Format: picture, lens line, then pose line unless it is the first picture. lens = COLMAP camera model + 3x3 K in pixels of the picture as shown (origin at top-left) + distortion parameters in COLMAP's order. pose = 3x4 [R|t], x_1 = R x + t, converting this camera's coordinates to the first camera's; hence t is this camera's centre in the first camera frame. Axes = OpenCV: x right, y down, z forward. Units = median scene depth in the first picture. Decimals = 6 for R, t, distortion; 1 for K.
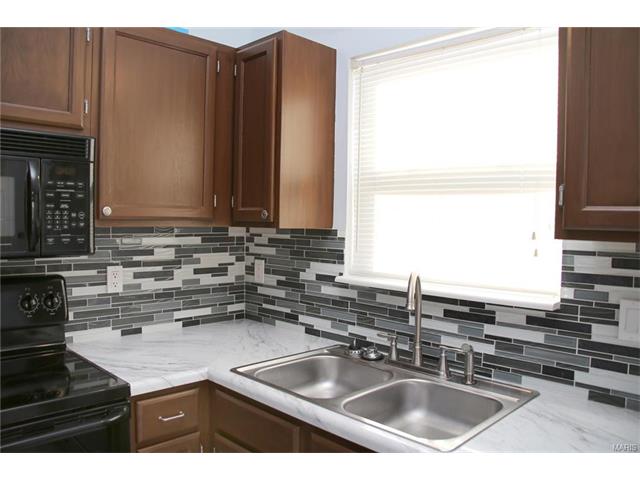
lens RADIAL K [[508.2, 0, 318.5], [0, 508.2, 248.4], [0, 0, 1]] dist [-0.144434, 0.100136]
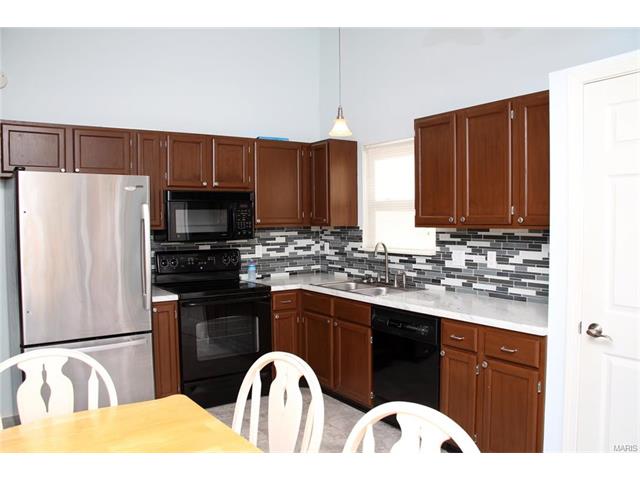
lens RADIAL K [[508.0, 0, 320.4], [0, 508.0, 239.7], [0, 0, 1]] dist [-0.114872, 0.022305]
pose [[0.981827, -0.021036, -0.188608, 0.295448], [0.018275, 0.999699, -0.016369, 0.054704], [0.188896, 0.012625, 0.981916, -1.206398]]
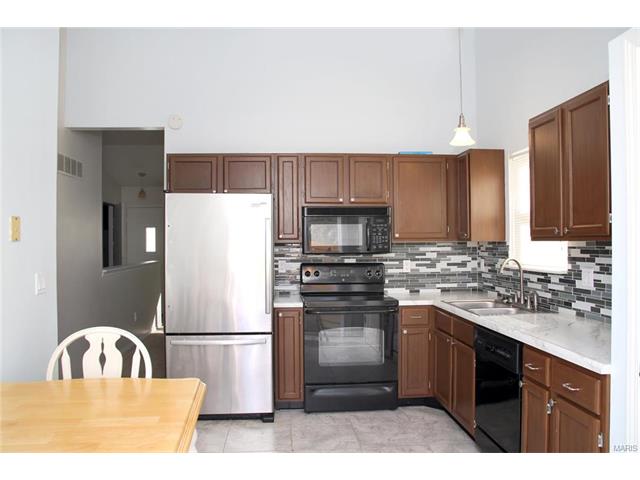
lens RADIAL K [[508.2, 0, 318.7], [0, 508.2, 234.7], [0, 0, 1]] dist [-0.144434, 0.100136]
pose [[0.755894, -0.032863, -0.653869, 0.797426], [-0.015028, 0.997605, -0.067511, 0.083288], [0.654522, 0.060857, 0.753590, -0.990859]]
